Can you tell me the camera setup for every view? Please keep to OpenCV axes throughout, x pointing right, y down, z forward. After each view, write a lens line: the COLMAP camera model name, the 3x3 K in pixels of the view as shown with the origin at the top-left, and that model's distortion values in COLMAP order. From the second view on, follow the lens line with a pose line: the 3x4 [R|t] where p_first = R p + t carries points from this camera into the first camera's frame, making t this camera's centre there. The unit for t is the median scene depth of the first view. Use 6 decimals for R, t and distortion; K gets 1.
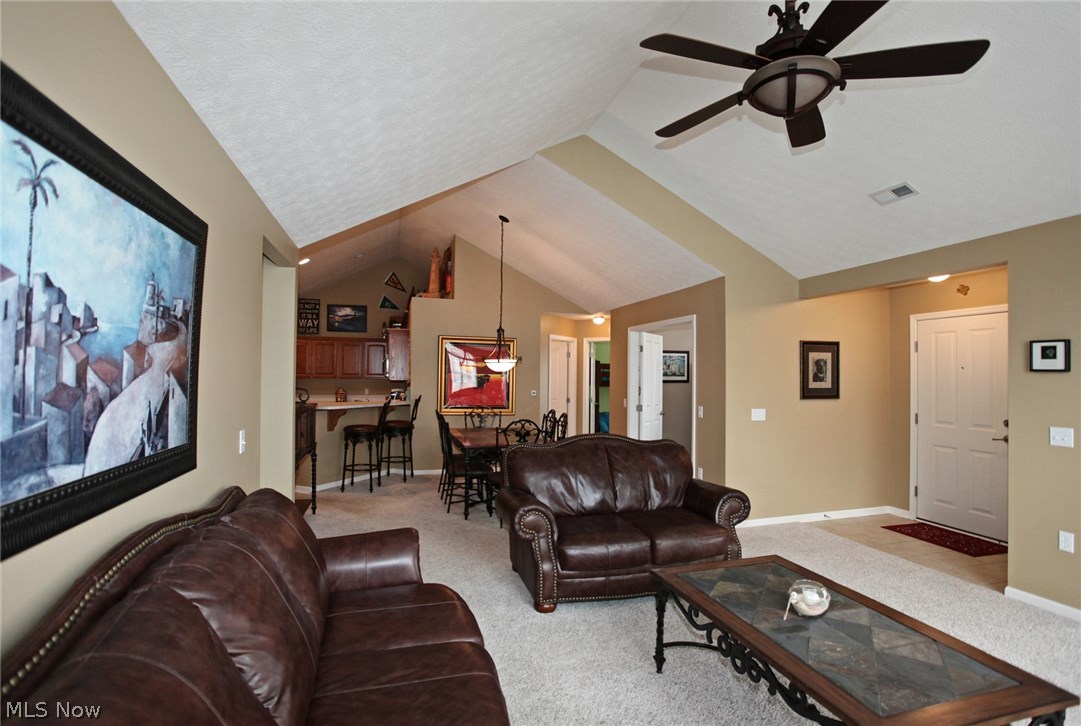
lens RADIAL K [[527.8, 0, 543.5], [0, 527.8, 364.5], [0, 0, 1]] dist [-0.065842, 0.026468]
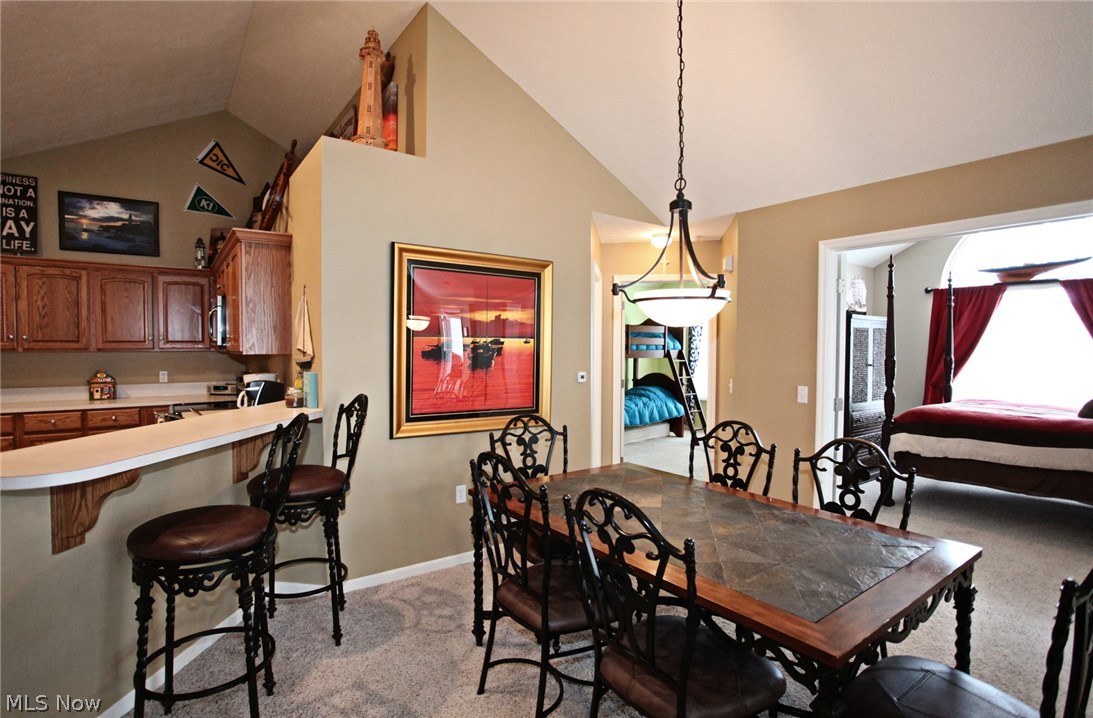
lens RADIAL K [[533.6, 0, 545.6], [0, 533.6, 360.1], [0, 0, 1]] dist [-0.065842, 0.026468]
pose [[0.940590, -0.016616, 0.339139, -0.431953], [-0.001400, 0.998604, 0.052809, 0.025017], [-0.339543, -0.050146, 0.939253, 1.098339]]
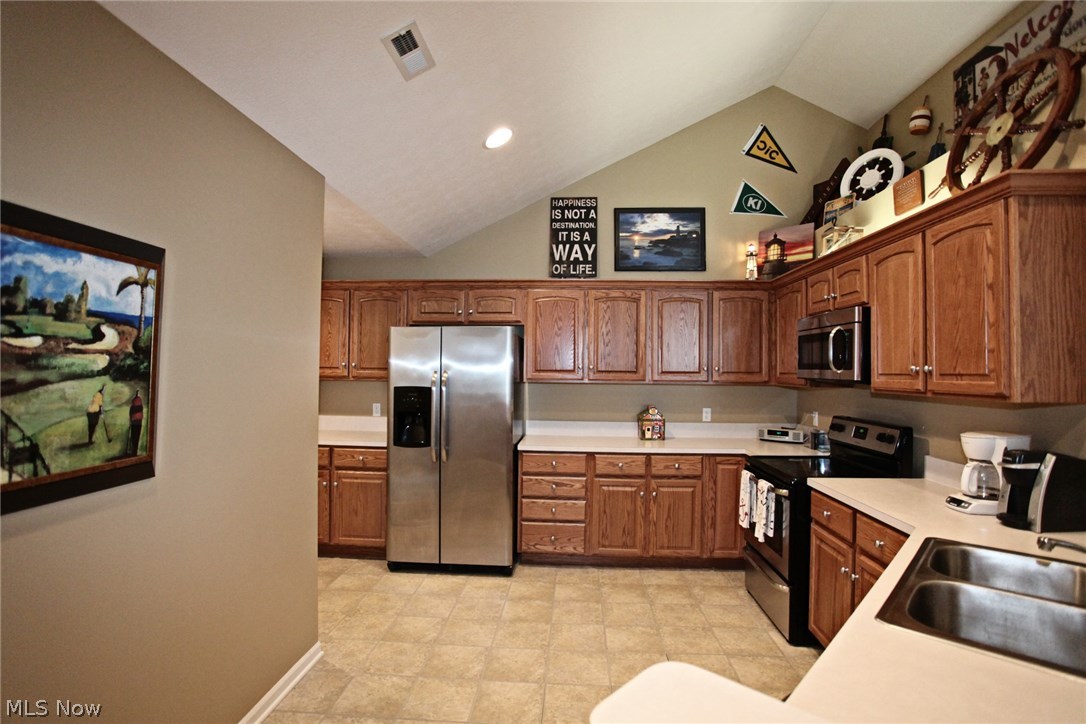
lens RADIAL K [[530.2, 0, 542.6], [0, 530.2, 364.0], [0, 0, 1]] dist [-0.065842, 0.026468]
pose [[0.941236, -0.003191, -0.337734, -0.848042], [0.005374, 0.999970, 0.005528, 0.023241], [0.337706, -0.007018, 0.941225, 1.503091]]
